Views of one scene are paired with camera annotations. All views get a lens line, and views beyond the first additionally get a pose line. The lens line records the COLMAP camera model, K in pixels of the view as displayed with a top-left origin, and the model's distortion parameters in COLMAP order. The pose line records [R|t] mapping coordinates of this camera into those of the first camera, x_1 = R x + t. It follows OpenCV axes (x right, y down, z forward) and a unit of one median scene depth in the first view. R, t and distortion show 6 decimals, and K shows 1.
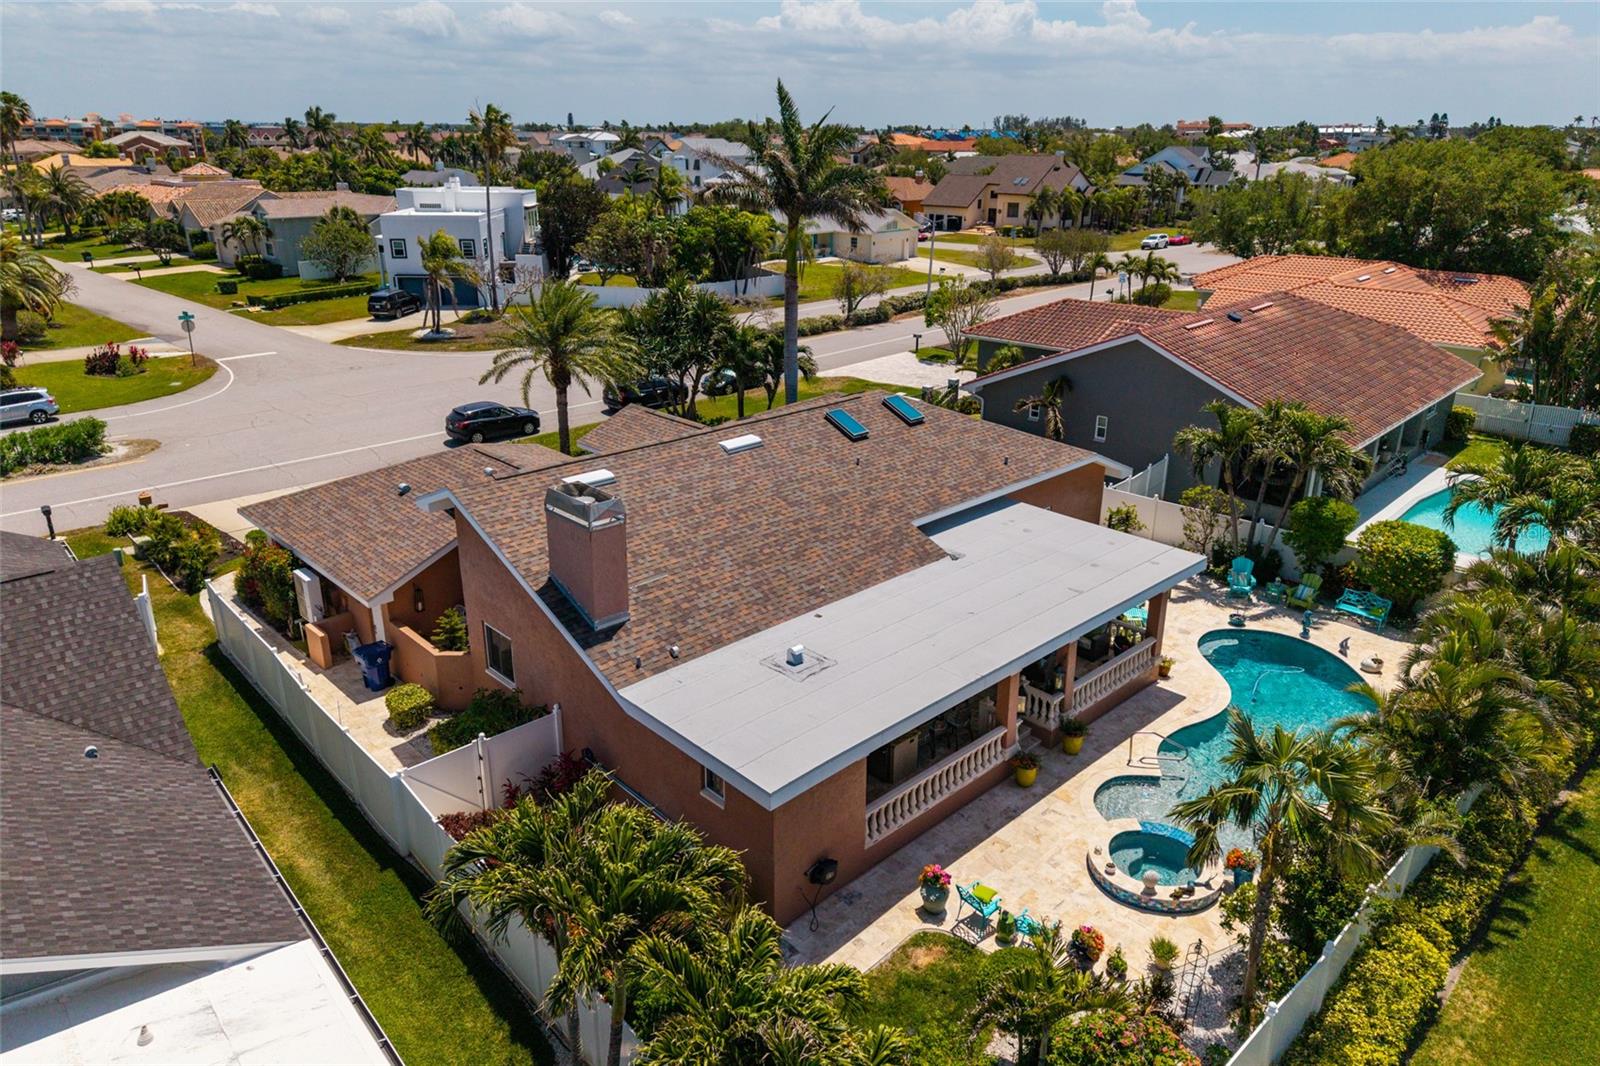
lens RADIAL K [[1064.4, 0, 803.1], [0, 1064.4, 519.1], [0, 0, 1]] dist [0.076086, -0.079696]
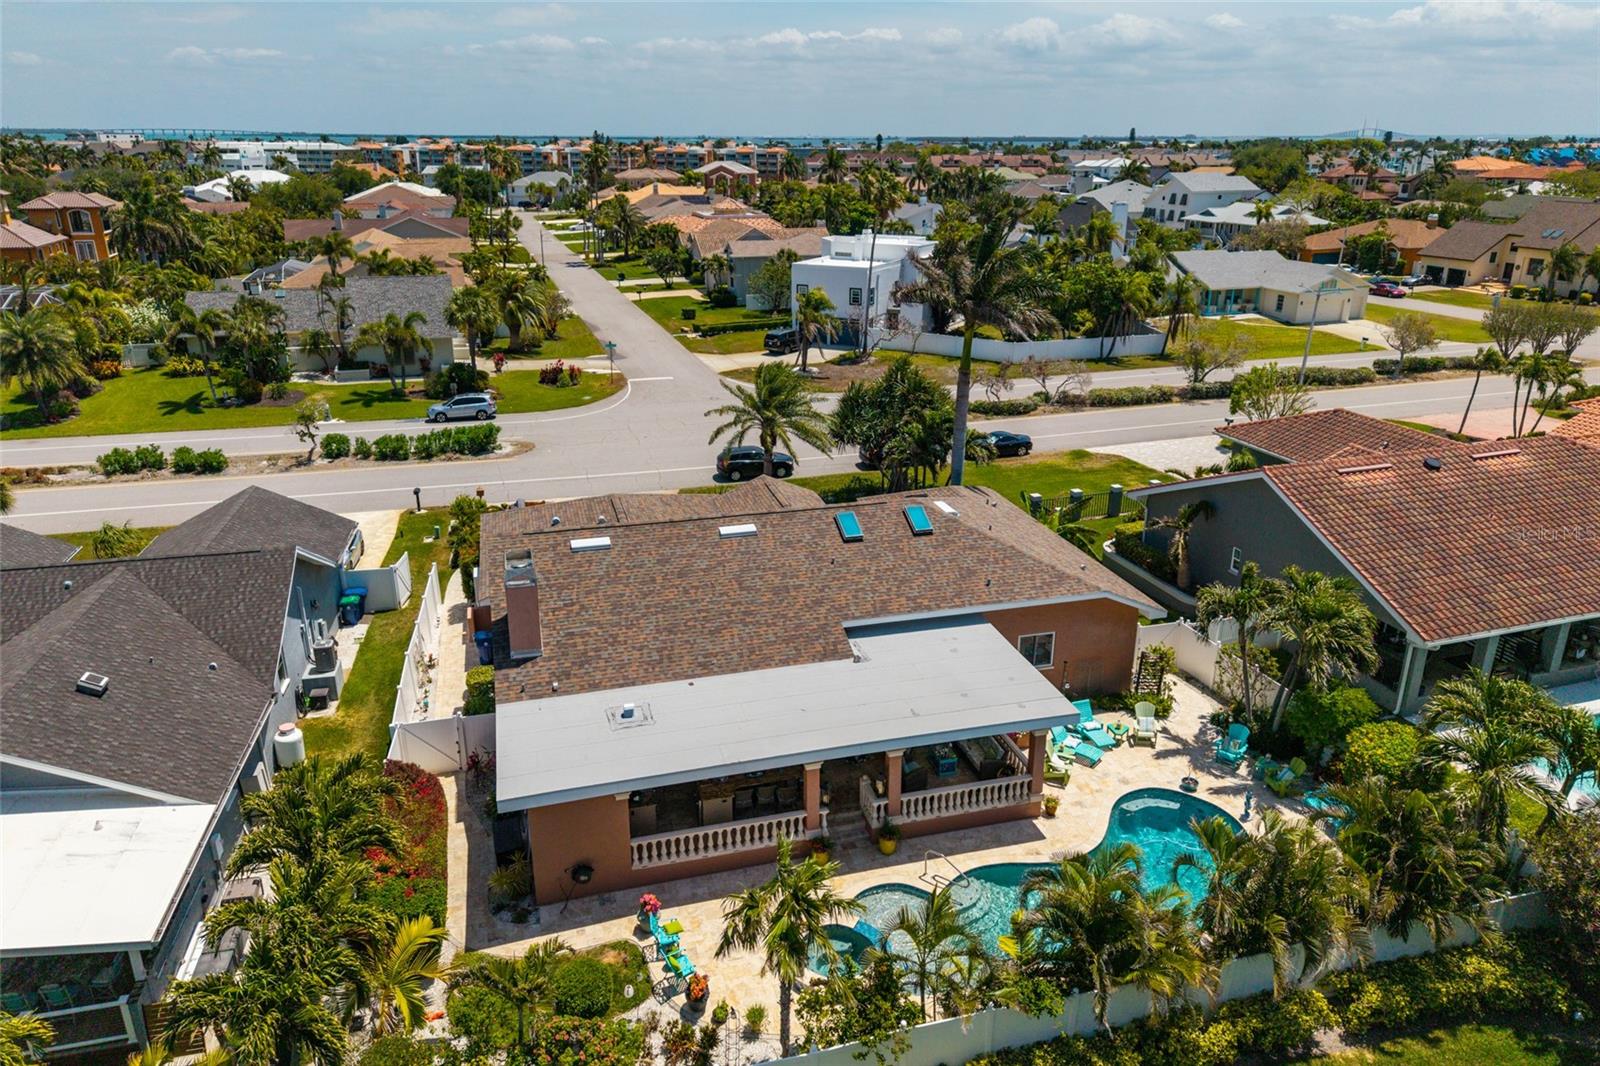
lens RADIAL K [[1064.4, 0, 803.1], [0, 1064.4, 519.1], [0, 0, 1]] dist [0.076086, -0.079696]
pose [[0.879938, 0.156653, -0.448518, 0.502618], [-0.160705, 0.986568, 0.029294, -0.119954], [0.447082, 0.046302, 0.893294, -0.055644]]
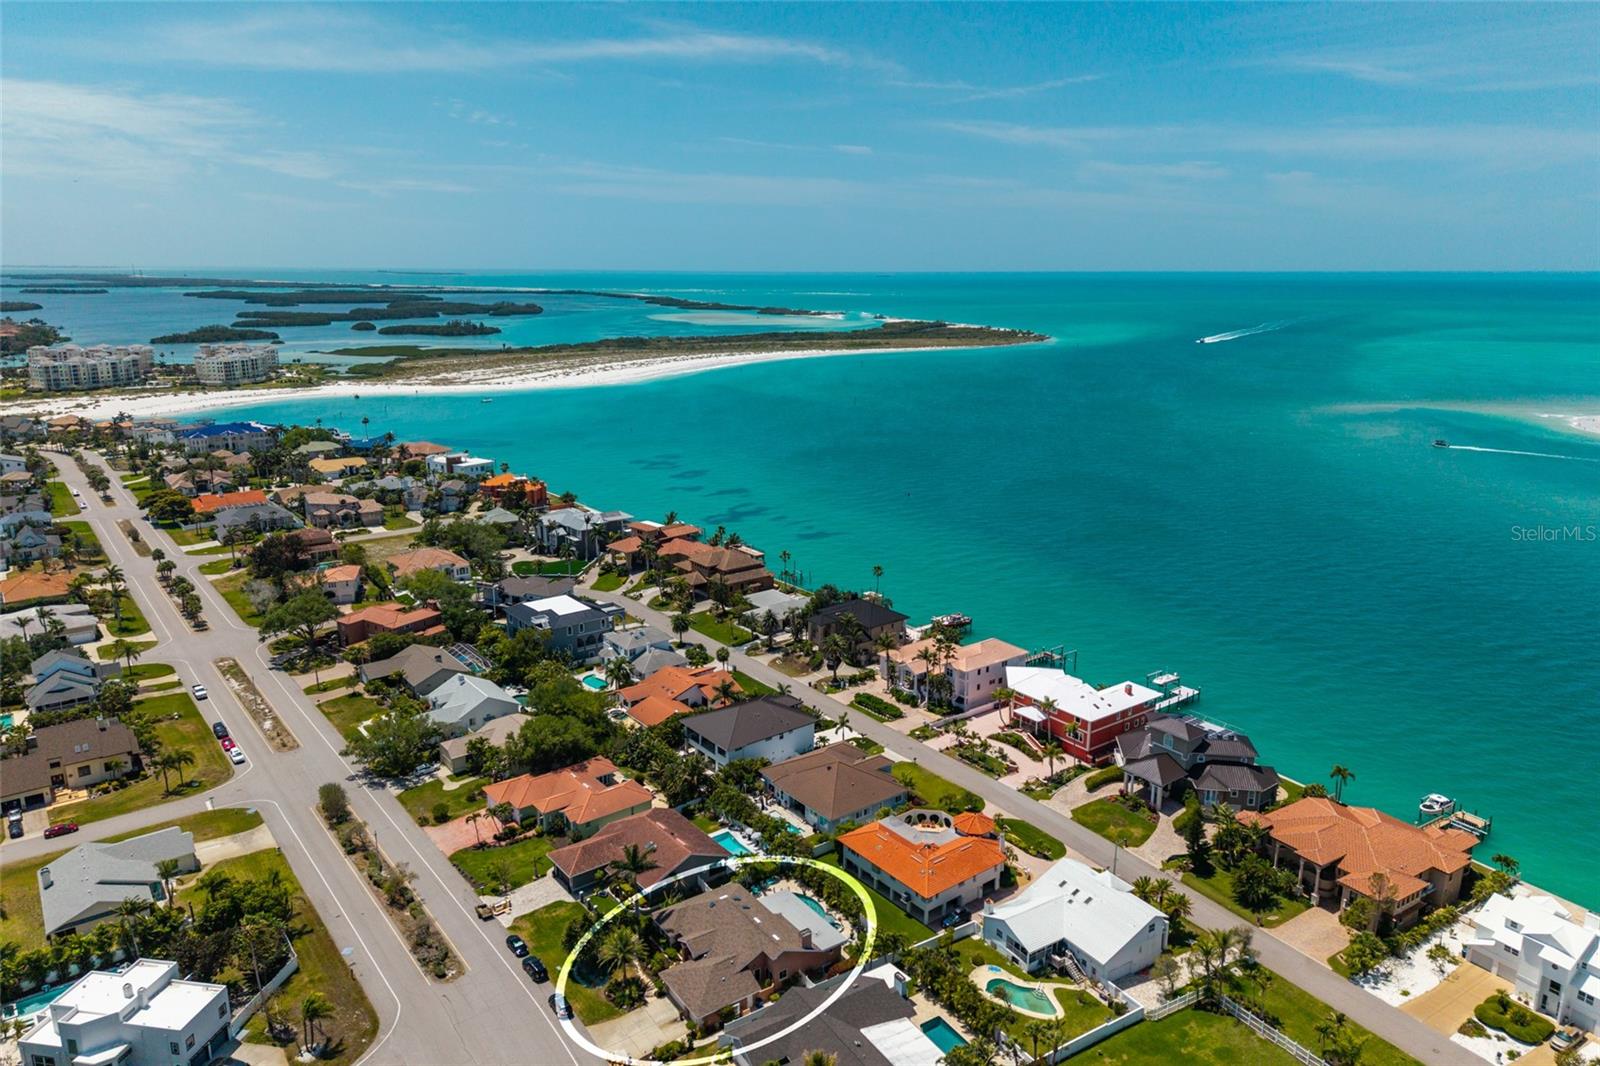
lens RADIAL K [[1069.1, 0, 804.8], [0, 1069.1, 528.7], [0, 0, 1]] dist [0.080756, -0.071997]
pose [[0.154372, -0.243826, 0.957454, -4.159549], [0.336628, 0.924069, 0.181049, -2.453873], [-0.928898, 0.294357, 0.224729, -0.865598]]
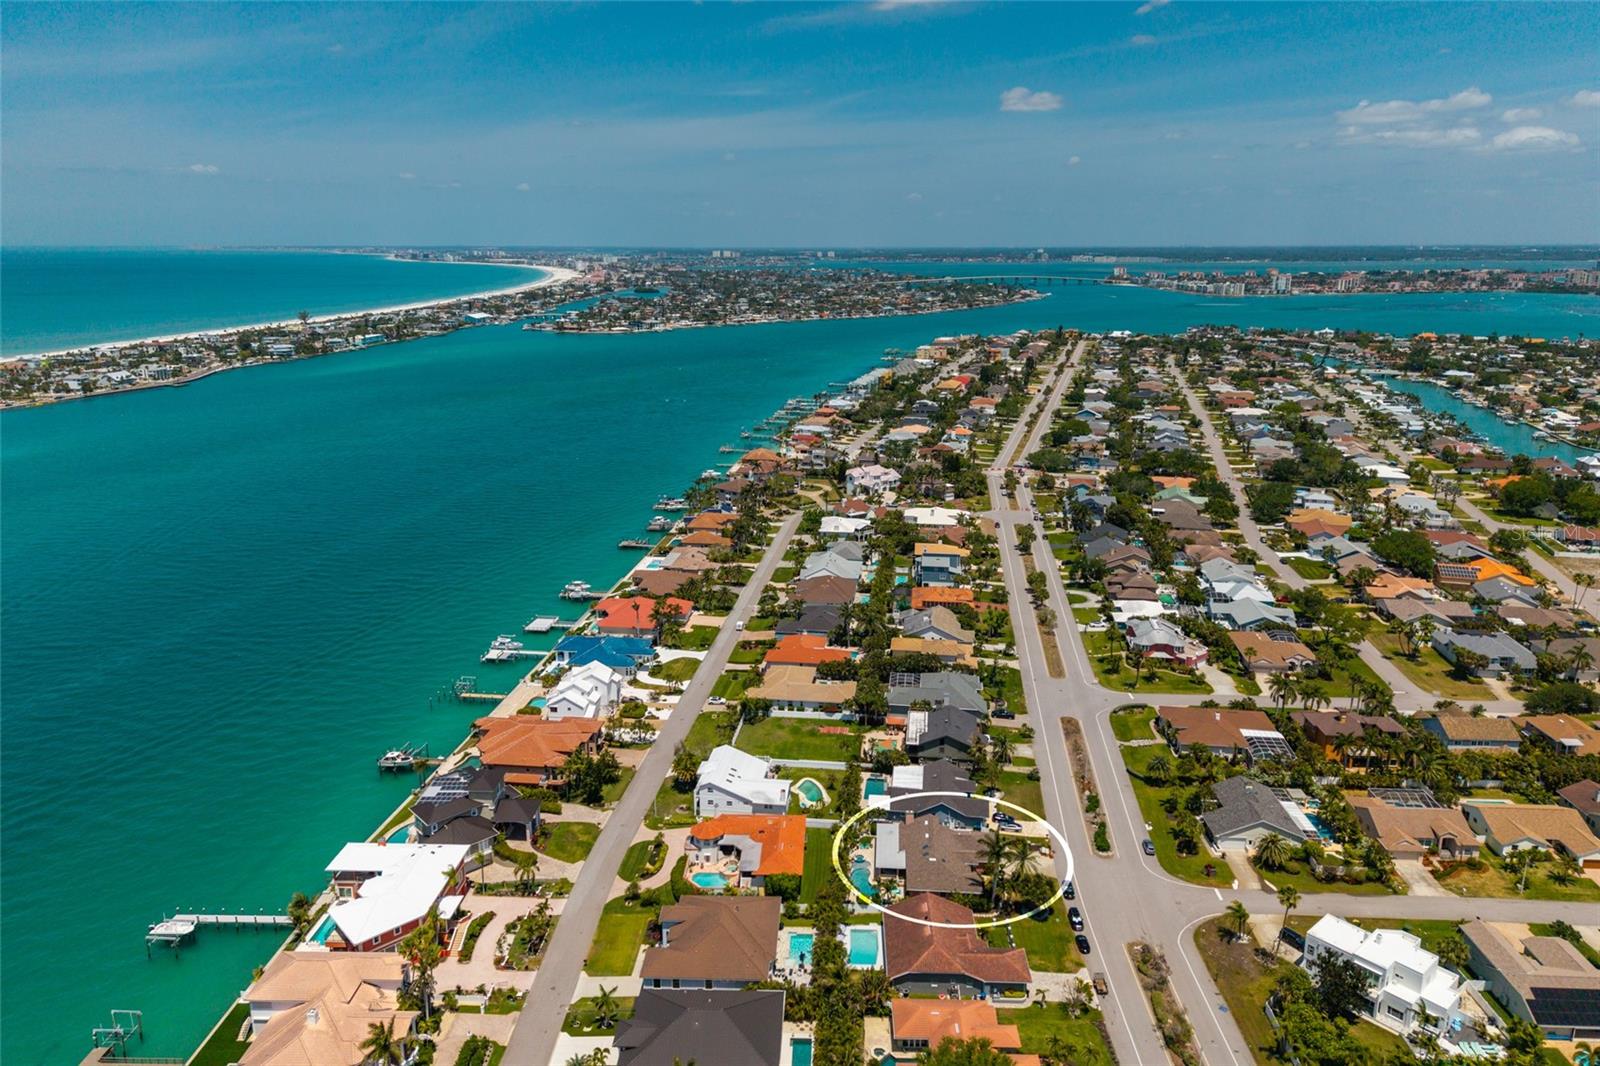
lens RADIAL K [[1054.8, 0, 808.4], [0, 1054.8, 520.5], [0, 0, 1]] dist [0.095012, -0.097769]
pose [[-0.748789, 0.162839, -0.642494, 4.425266], [-0.233149, 0.842690, 0.485300, -4.749457], [0.620449, 0.513184, -0.593031, 3.363766]]
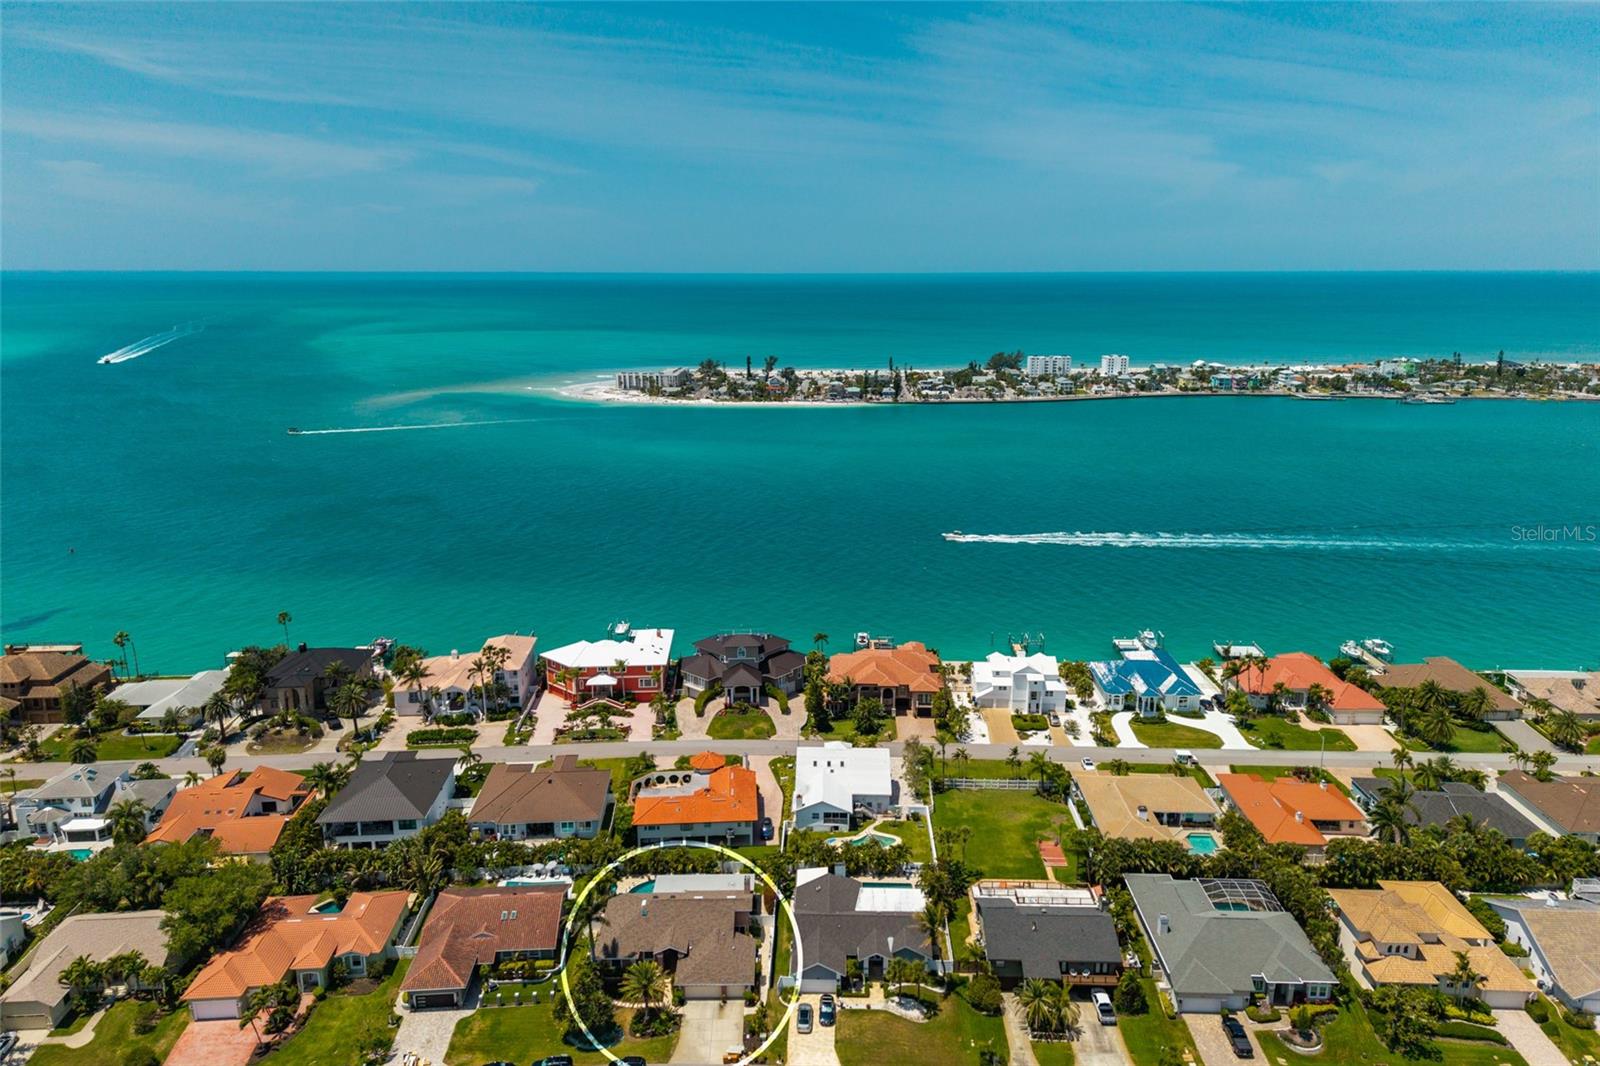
lens RADIAL K [[1069.1, 0, 804.8], [0, 1069.1, 528.7], [0, 0, 1]] dist [0.080756, -0.071997]
pose [[-0.729941, -0.169419, 0.662181, -3.412674], [0.231511, 0.850248, 0.472737, -3.744609], [-0.643109, 0.498372, -0.581409, 2.635316]]
